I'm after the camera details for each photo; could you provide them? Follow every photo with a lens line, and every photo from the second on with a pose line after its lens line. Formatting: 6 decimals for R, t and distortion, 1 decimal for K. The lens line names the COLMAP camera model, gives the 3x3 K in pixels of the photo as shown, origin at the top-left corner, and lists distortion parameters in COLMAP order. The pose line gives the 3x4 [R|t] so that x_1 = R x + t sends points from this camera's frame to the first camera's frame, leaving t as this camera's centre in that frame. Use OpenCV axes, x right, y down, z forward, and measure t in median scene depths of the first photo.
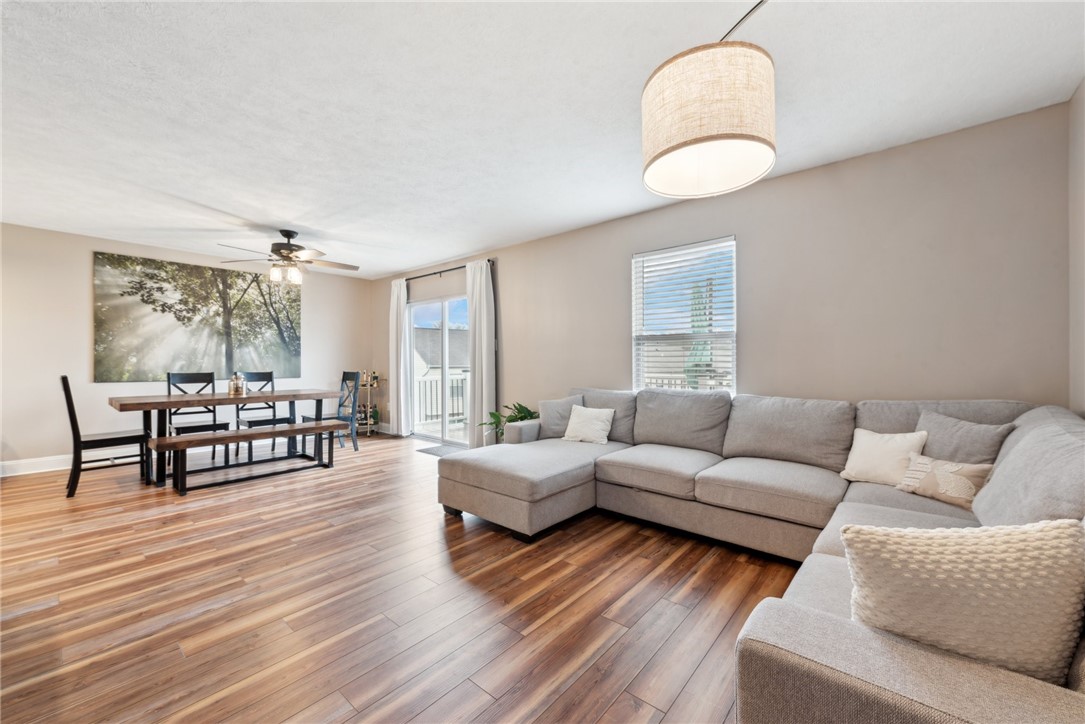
lens RADIAL K [[423.8, 0, 542.1], [0, 423.8, 364.7], [0, 0, 1]] dist [0.001797, 0.000028]
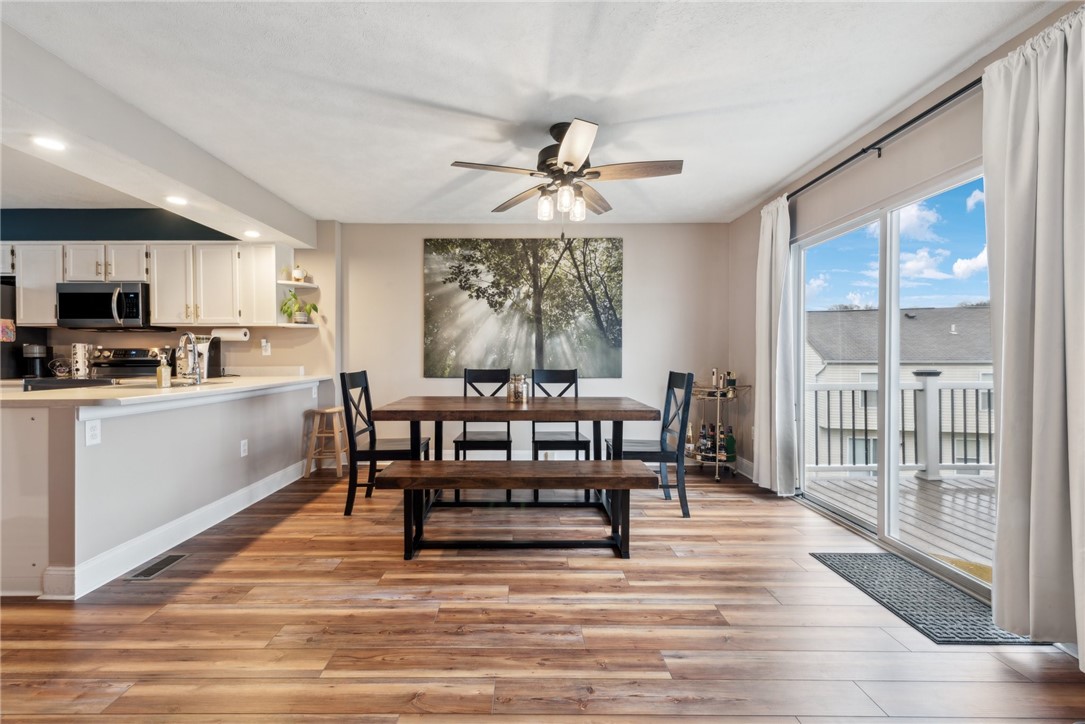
lens RADIAL K [[423.8, 0, 537.4], [0, 423.8, 361.0], [0, 0, 1]] dist [0.001797, 0.000028]
pose [[0.662945, 0.007397, -0.748631, -0.153949], [-0.004273, 0.999972, 0.006096, -0.001478], [0.748656, -0.000842, 0.662958, 0.485200]]
